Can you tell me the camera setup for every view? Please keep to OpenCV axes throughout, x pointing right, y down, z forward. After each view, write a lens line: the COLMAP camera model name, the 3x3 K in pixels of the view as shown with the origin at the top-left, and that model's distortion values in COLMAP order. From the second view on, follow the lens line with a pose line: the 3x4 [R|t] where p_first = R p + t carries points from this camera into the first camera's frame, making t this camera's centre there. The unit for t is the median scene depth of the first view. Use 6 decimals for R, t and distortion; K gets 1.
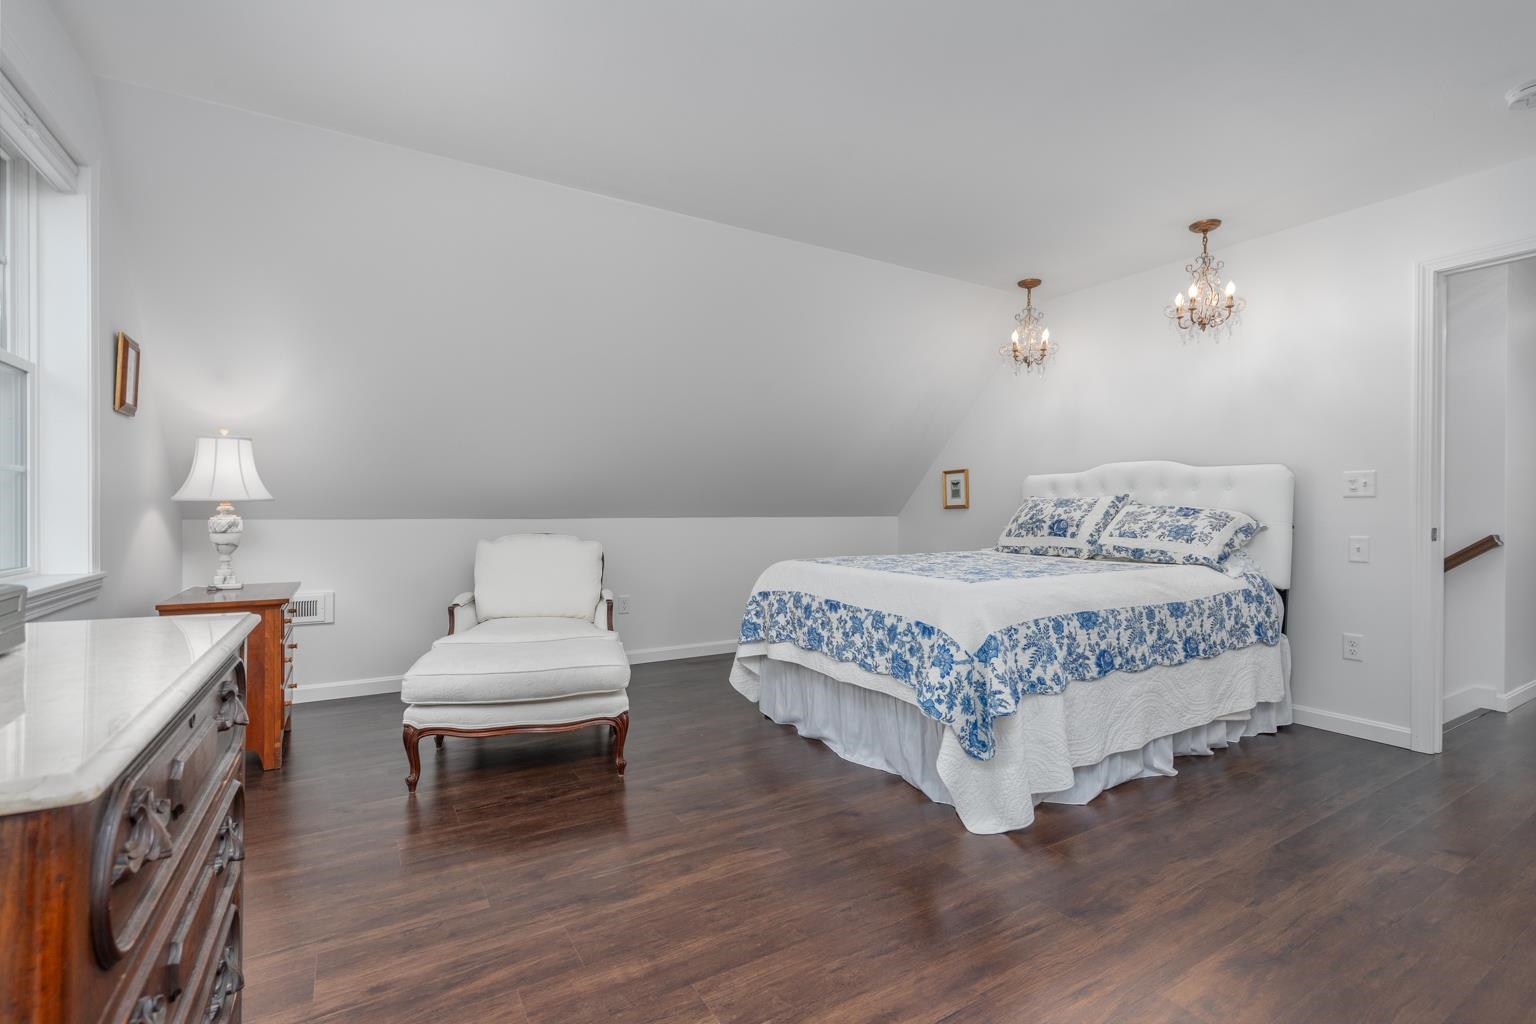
lens RADIAL K [[695.6, 0, 770.0], [0, 695.6, 512.4], [0, 0, 1]] dist [0.001631, 0.000511]
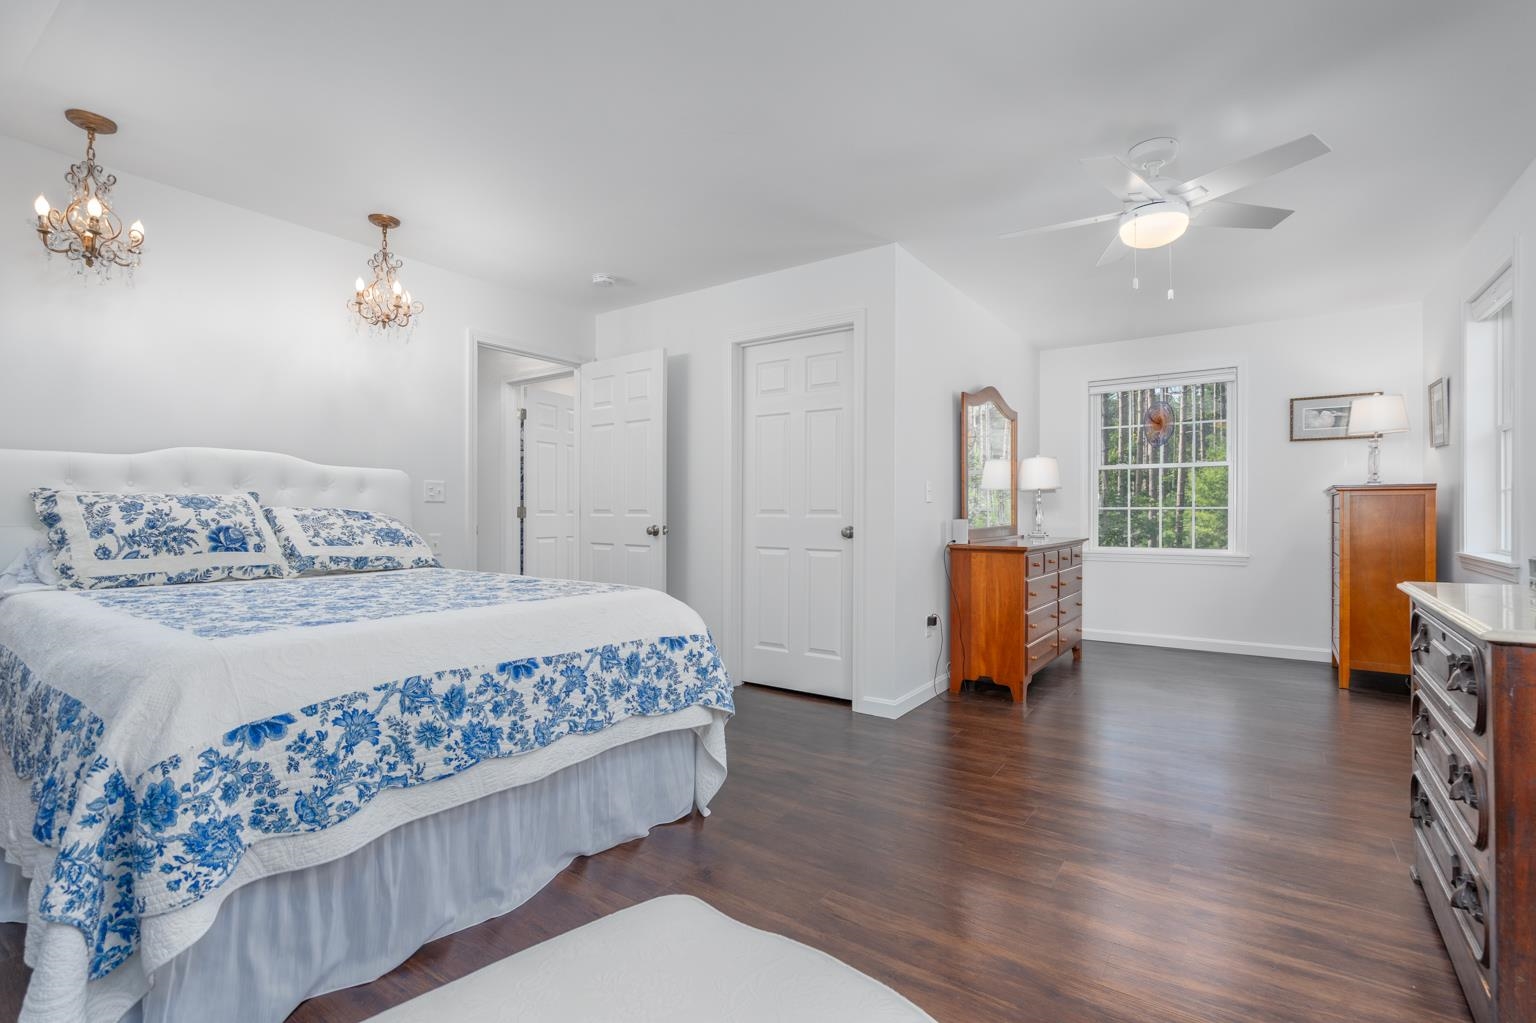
lens RADIAL K [[695.6, 0, 770.0], [0, 695.6, 511.9], [0, 0, 1]] dist [0.001631, 0.000511]
pose [[-0.396136, -0.000457, 0.918192, -0.565663], [0.002637, 0.999995, 0.001635, -0.005465], [-0.918188, 0.003069, -0.396133, 1.041126]]
